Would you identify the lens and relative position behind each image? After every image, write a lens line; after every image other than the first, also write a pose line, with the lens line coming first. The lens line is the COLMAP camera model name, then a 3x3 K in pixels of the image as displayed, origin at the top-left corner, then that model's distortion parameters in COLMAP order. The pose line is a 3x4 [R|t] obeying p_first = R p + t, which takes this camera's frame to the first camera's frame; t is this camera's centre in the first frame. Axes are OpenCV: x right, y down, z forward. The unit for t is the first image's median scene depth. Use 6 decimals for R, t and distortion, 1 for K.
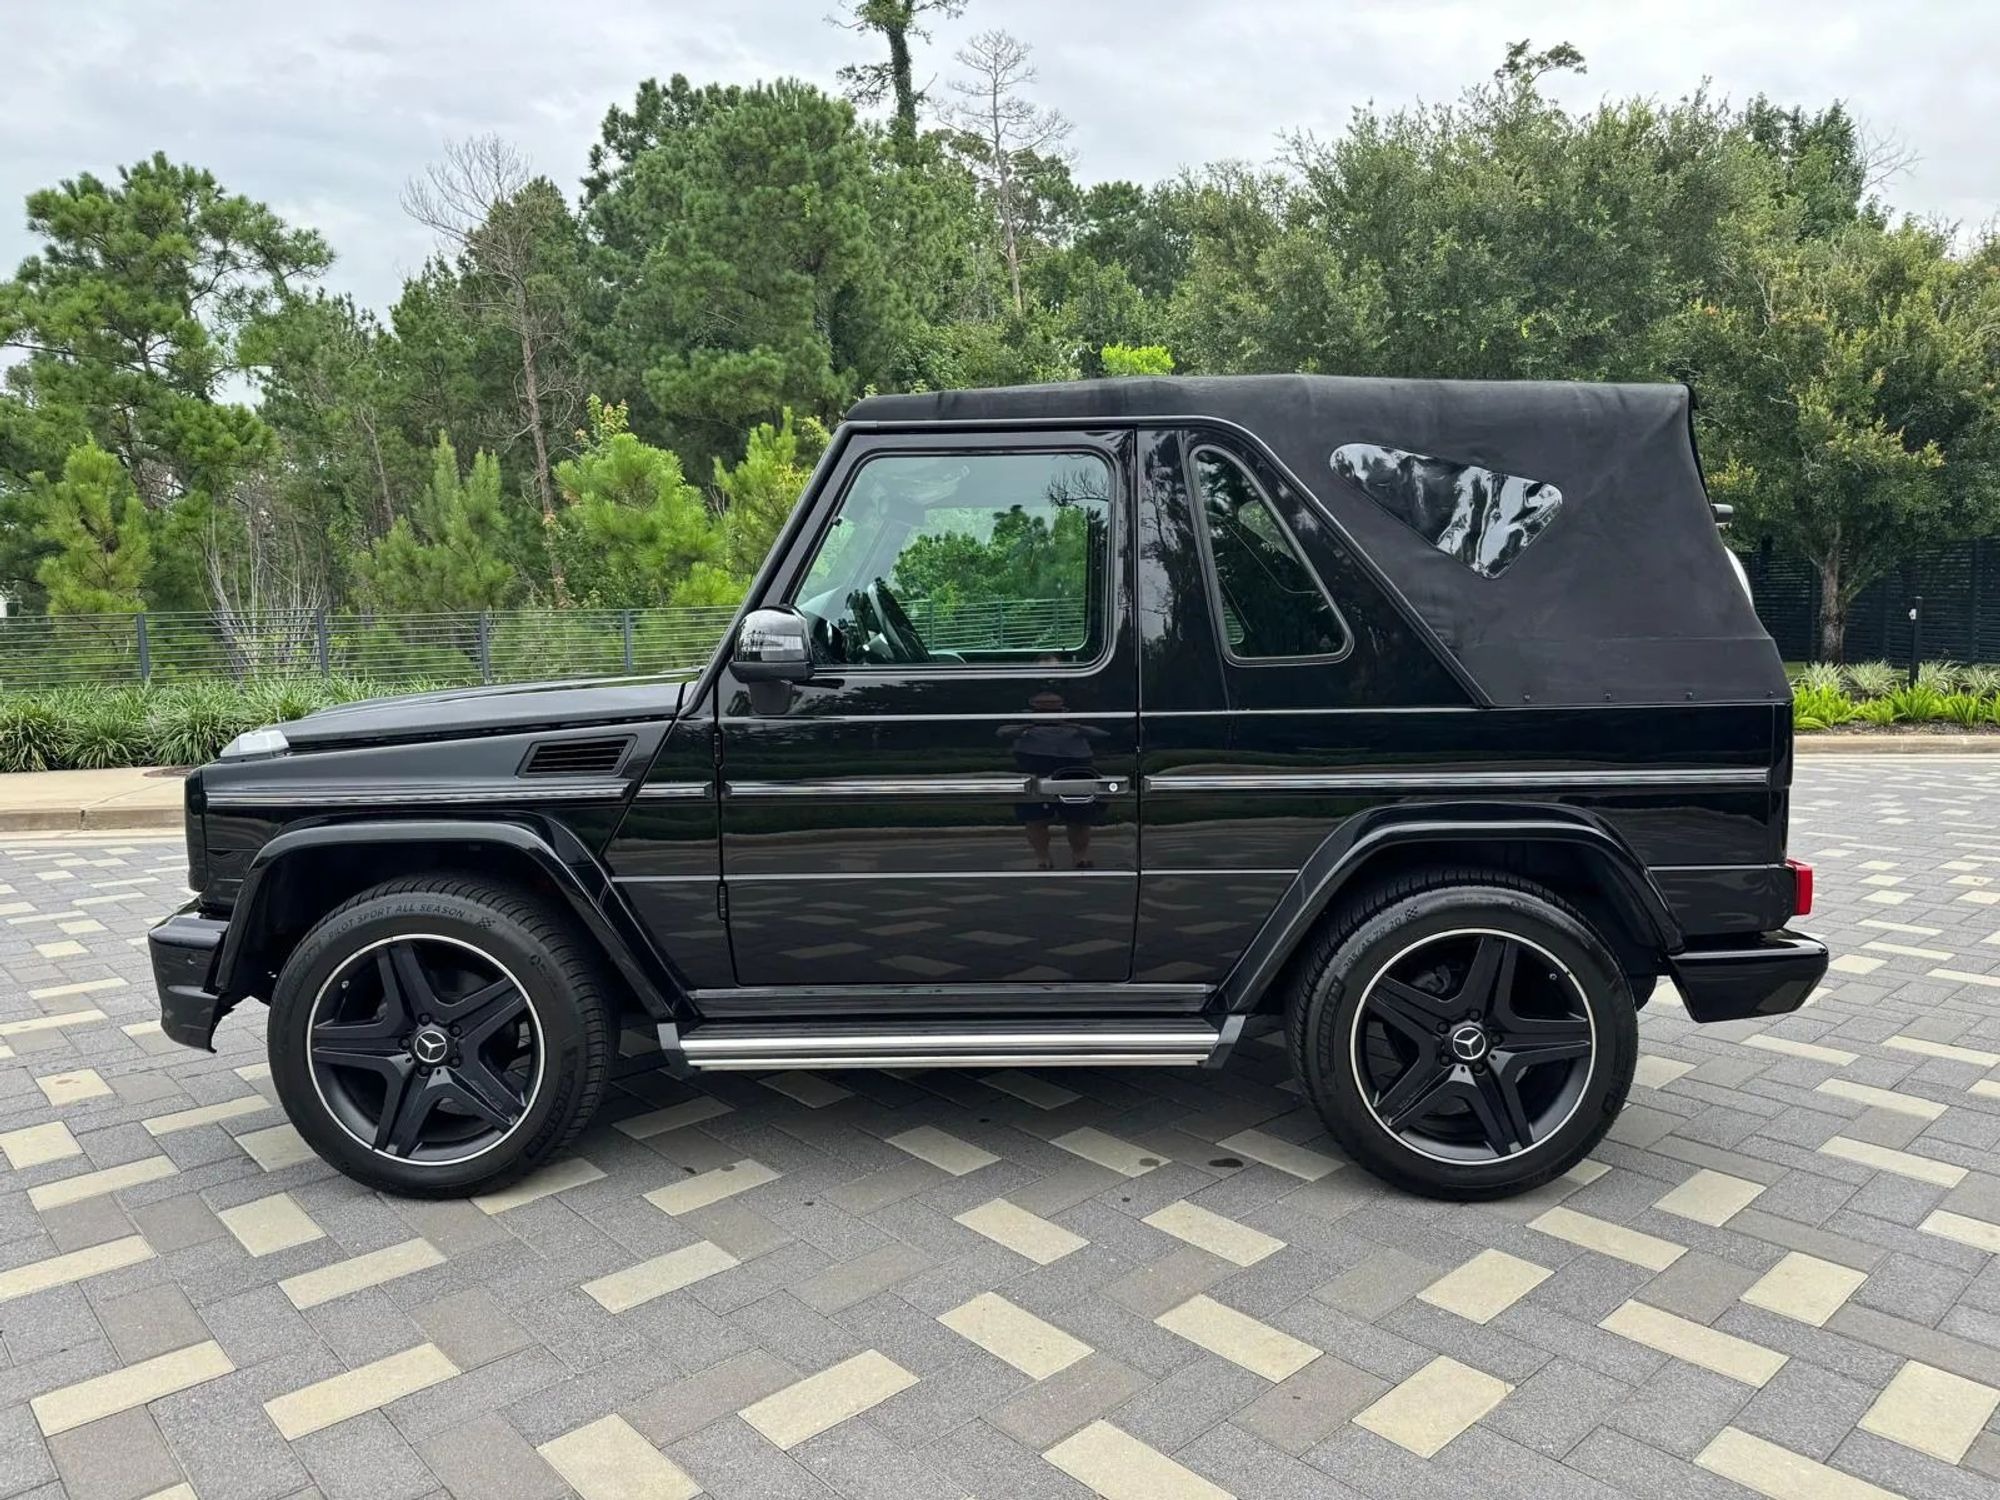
lens RADIAL K [[1400.8, 0, 1001.9], [0, 1400.8, 753.2], [0, 0, 1]] dist [0.031787, -0.044308]
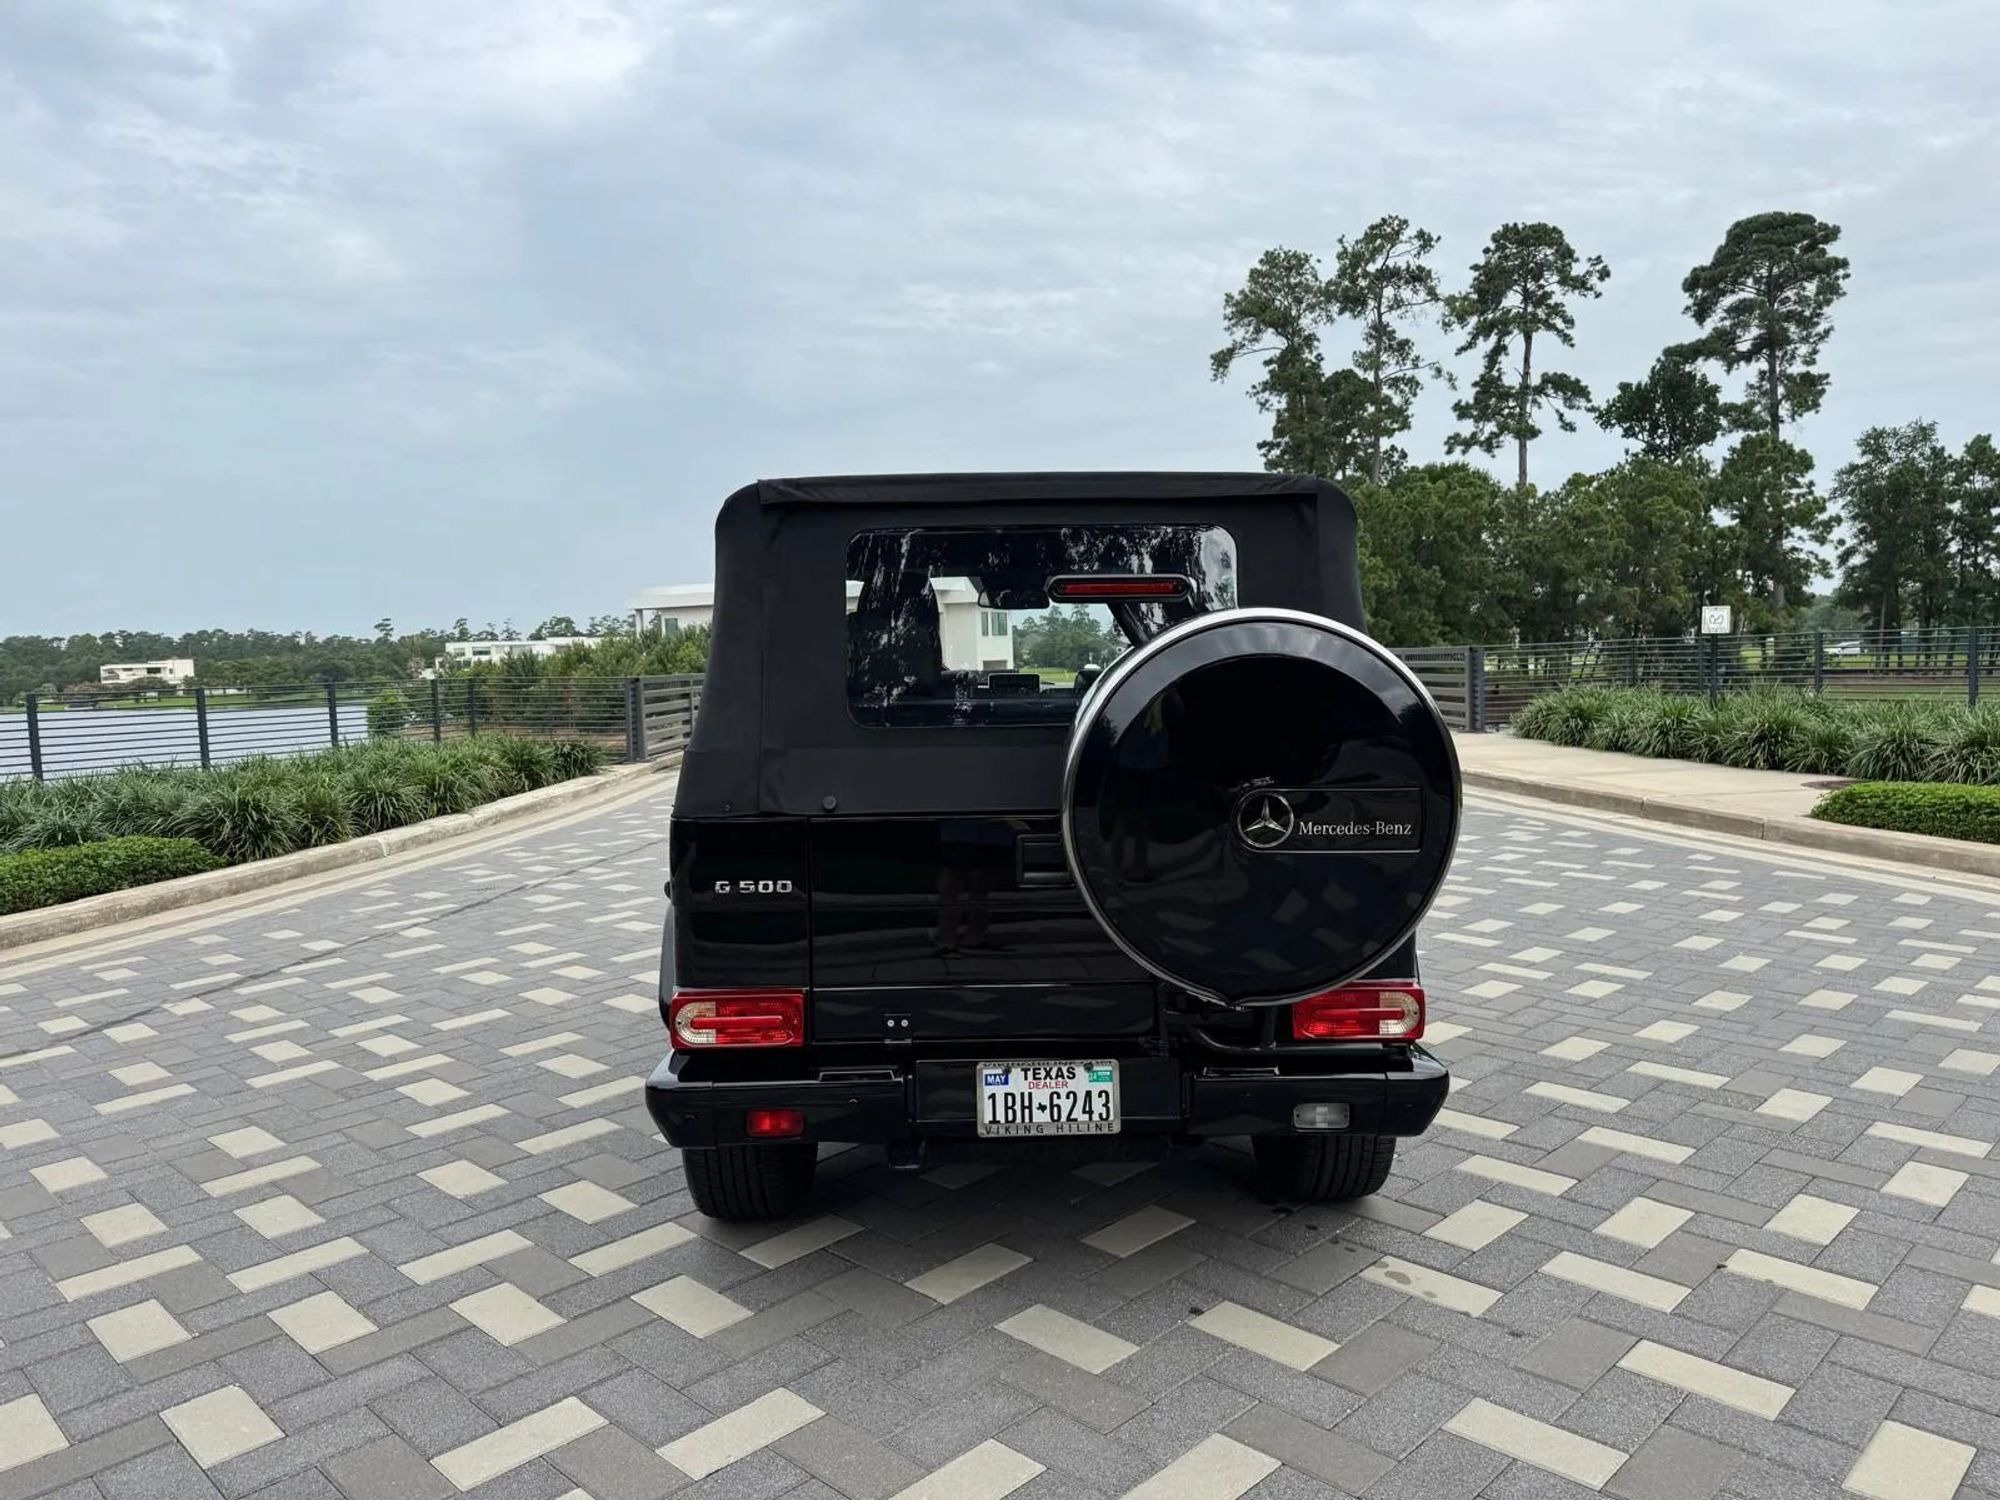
lens RADIAL K [[1394.0, 0, 1008.0], [0, 1394.0, 742.6], [0, 0, 1]] dist [0.048049, -0.066010]
pose [[0.052812, 0.085131, -0.994969, 0.218268], [-0.082968, 0.993289, 0.080583, -0.026213], [0.995152, 0.078295, 0.059521, 0.168776]]
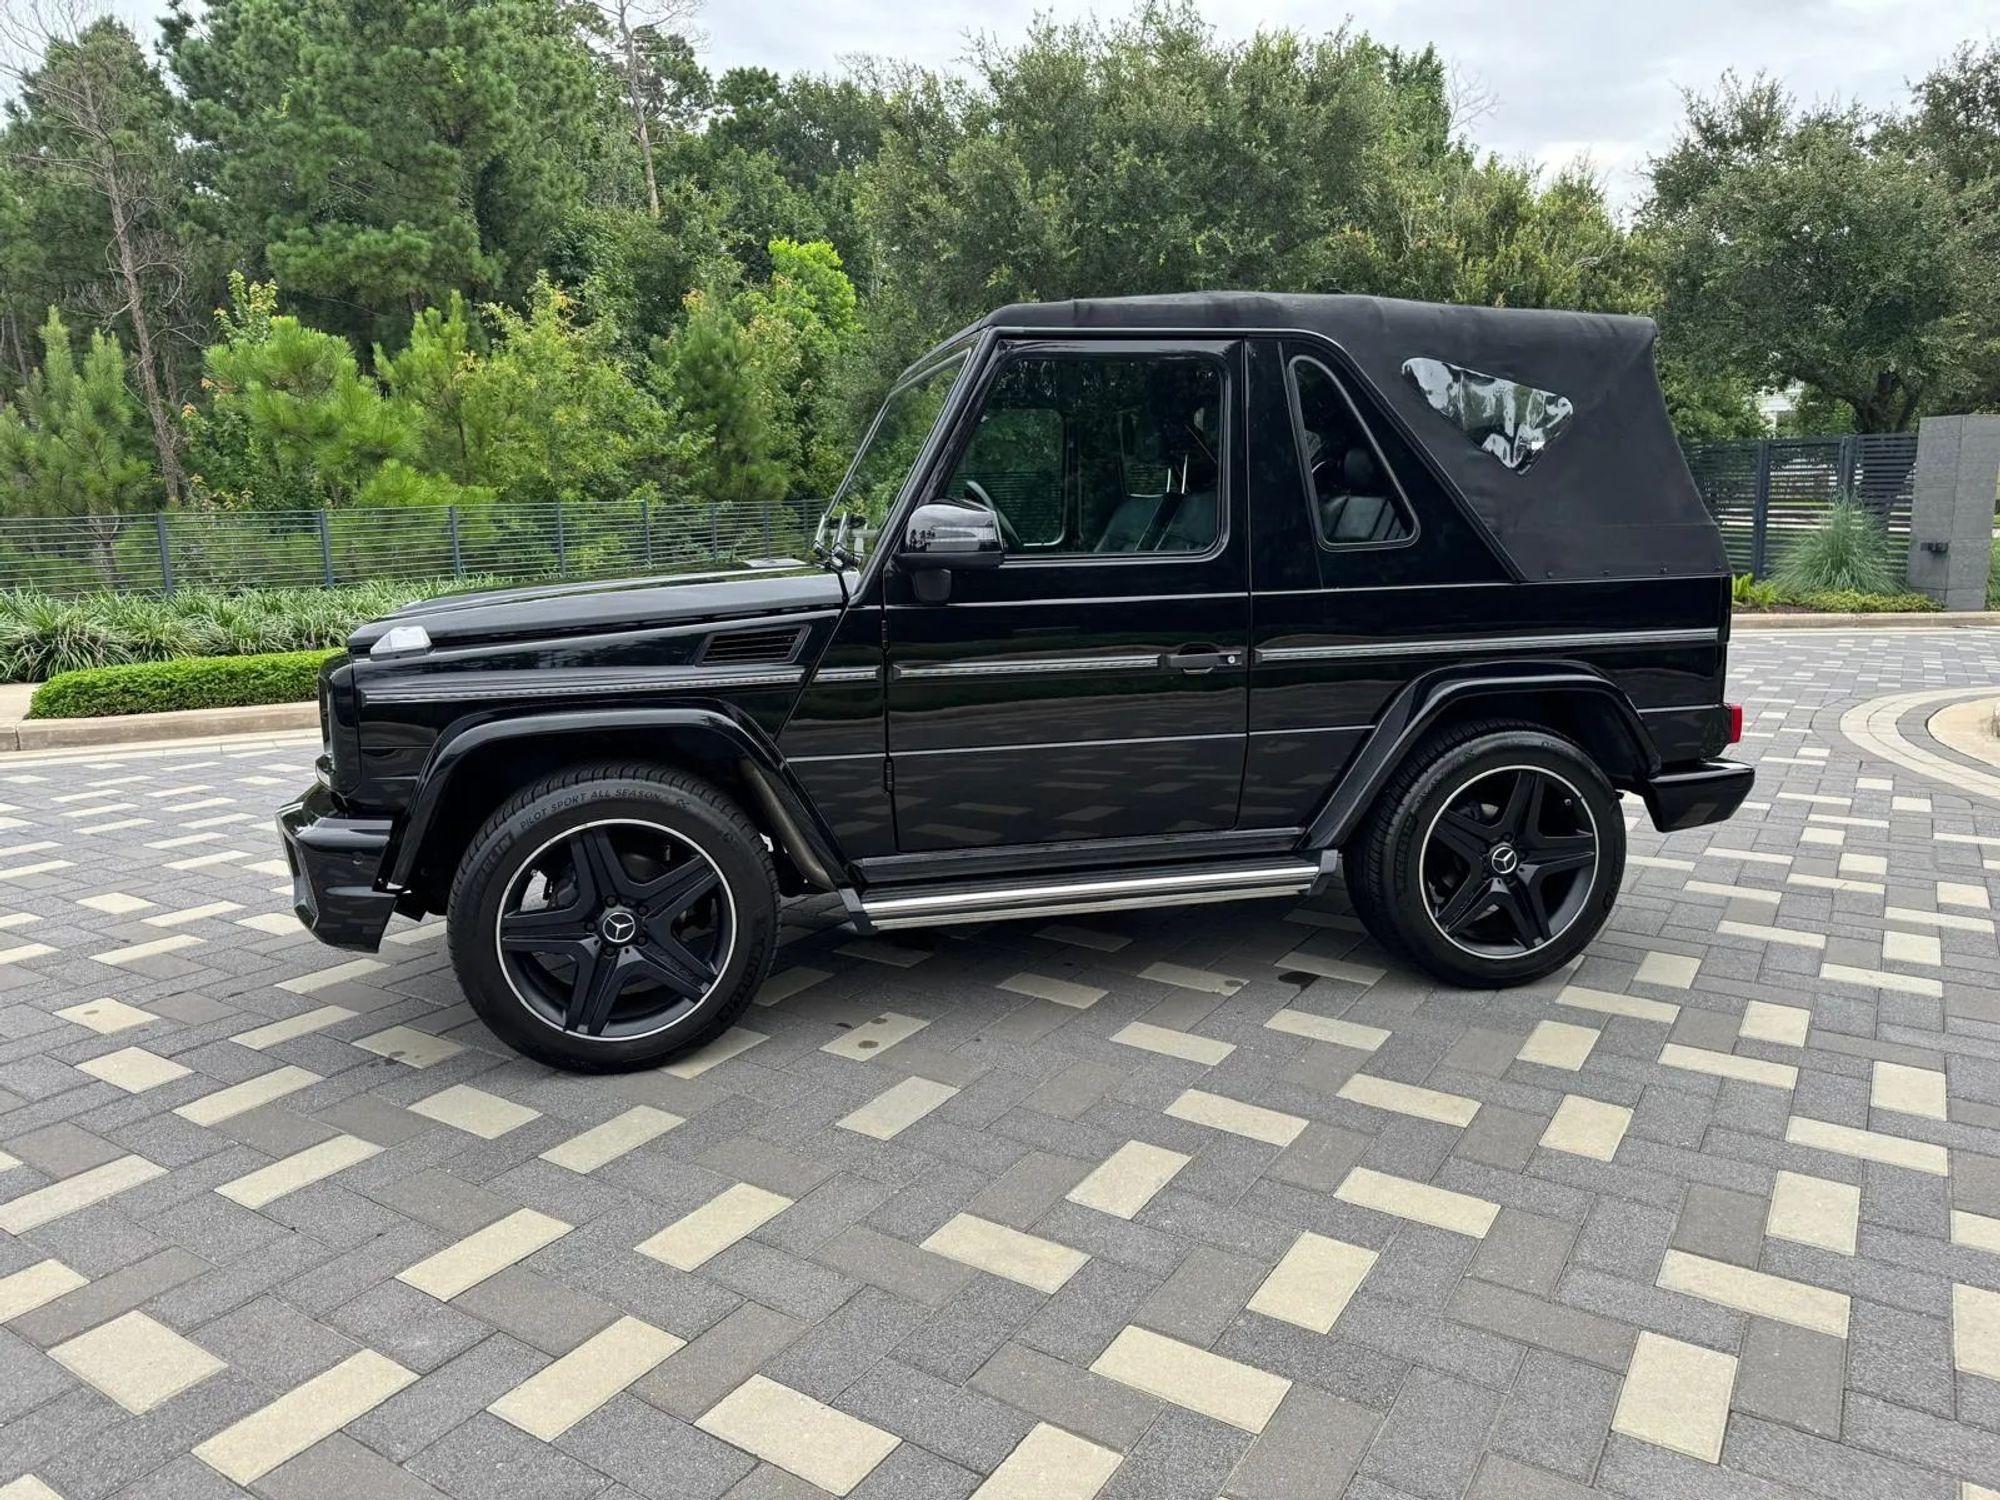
lens RADIAL K [[1398.2, 0, 990.5], [0, 1398.2, 738.1], [0, 0, 1]] dist [0.041289, -0.054088]
pose [[0.968227, -0.042050, 0.246512, -0.058045], [0.027874, 0.997766, 0.060720, 0.002103], [-0.248514, -0.051919, 0.967236, -0.009112]]
